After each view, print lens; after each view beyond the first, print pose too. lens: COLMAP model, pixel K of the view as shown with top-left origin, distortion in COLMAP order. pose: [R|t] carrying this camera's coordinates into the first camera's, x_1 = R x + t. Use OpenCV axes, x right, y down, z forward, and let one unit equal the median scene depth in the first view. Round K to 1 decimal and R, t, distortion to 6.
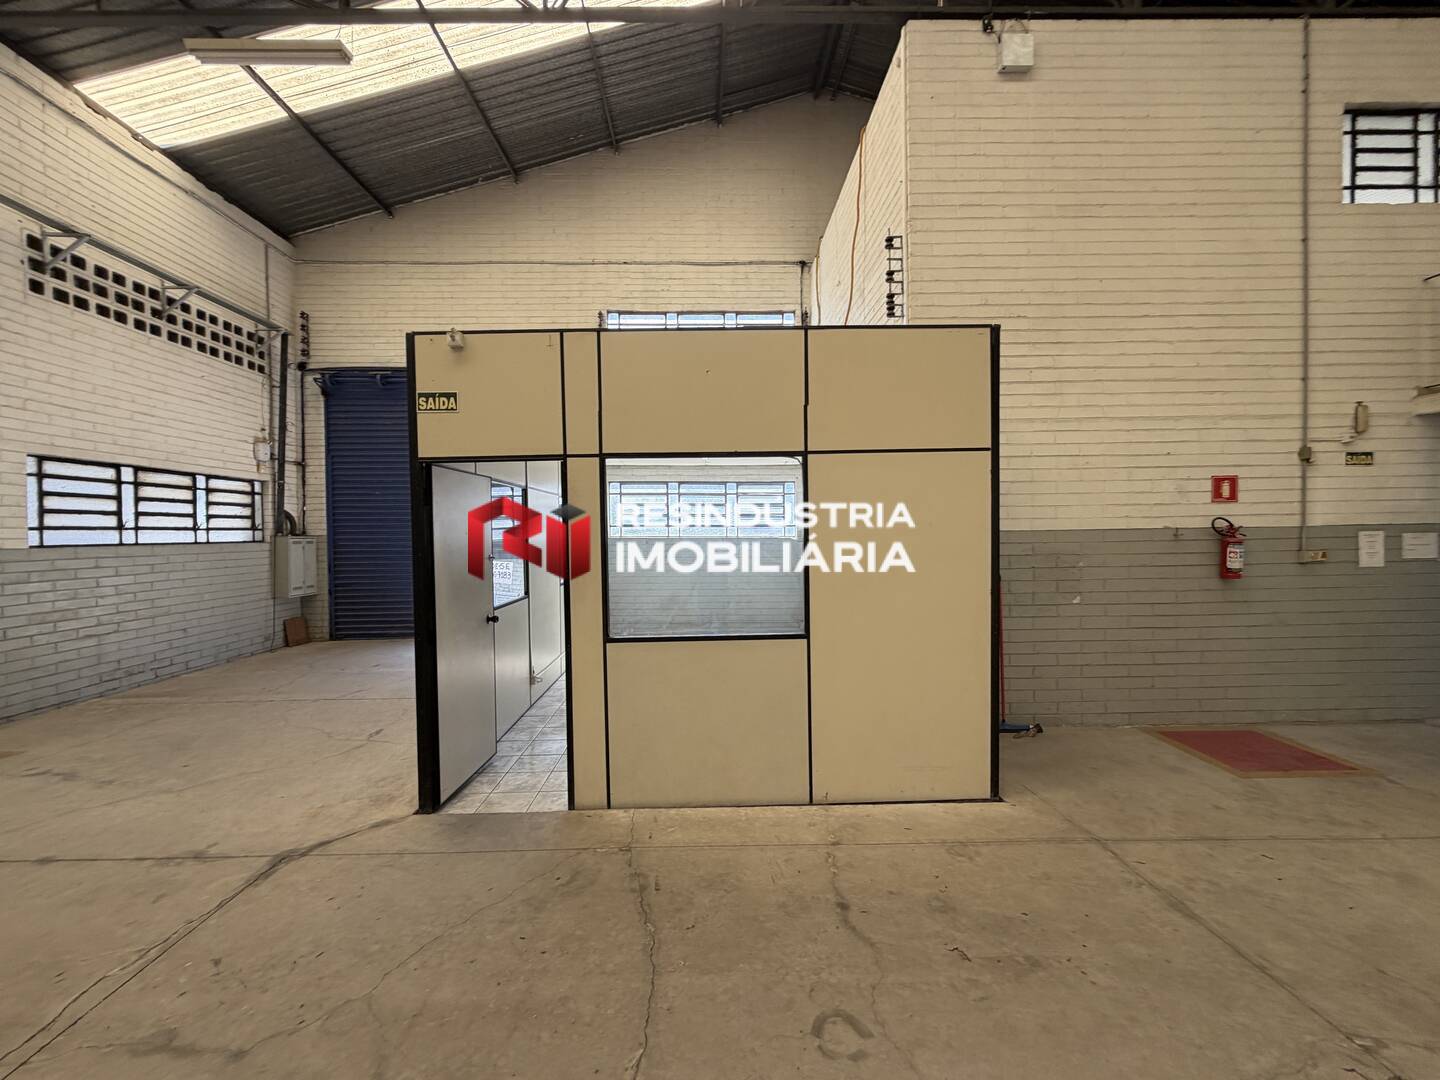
lens RADIAL K [[576.7, 0, 712.7], [0, 576.7, 549.4], [0, 0, 1]] dist [0.001800, -0.000469]
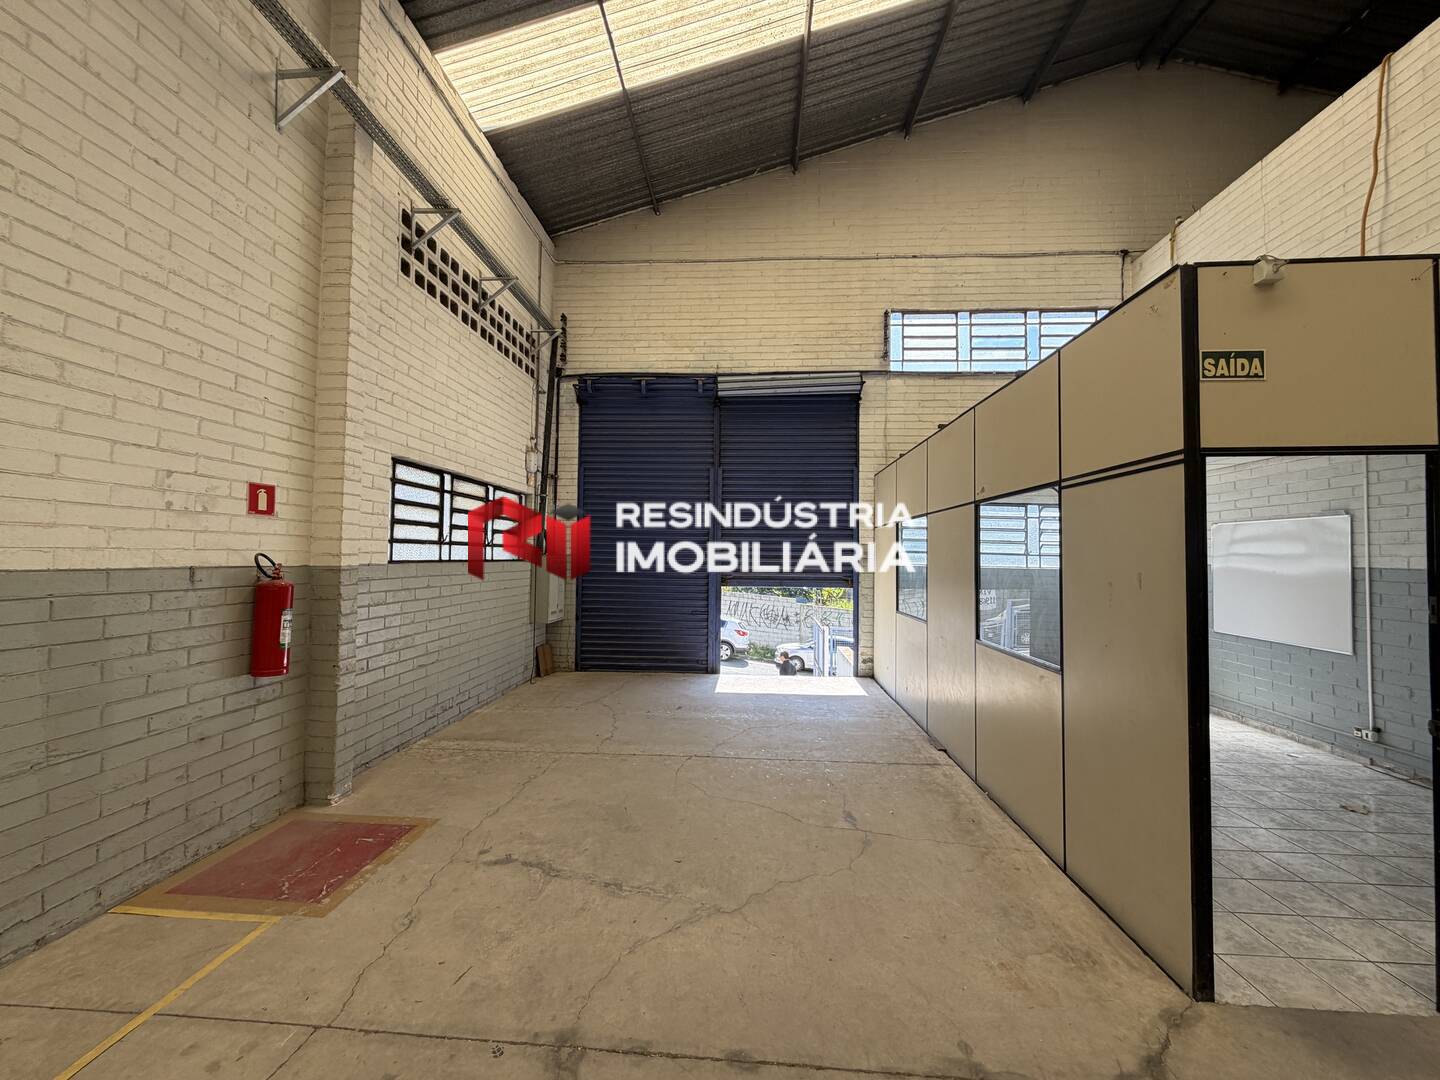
lens RADIAL K [[576.7, 0, 716.0], [0, 576.7, 549.6], [0, 0, 1]] dist [0.001800, -0.000469]
pose [[0.996245, 0.022342, -0.083652, -0.377177], [-0.025930, 0.998778, -0.042062, 0.000126], [0.082610, 0.044073, 0.995607, 0.110752]]
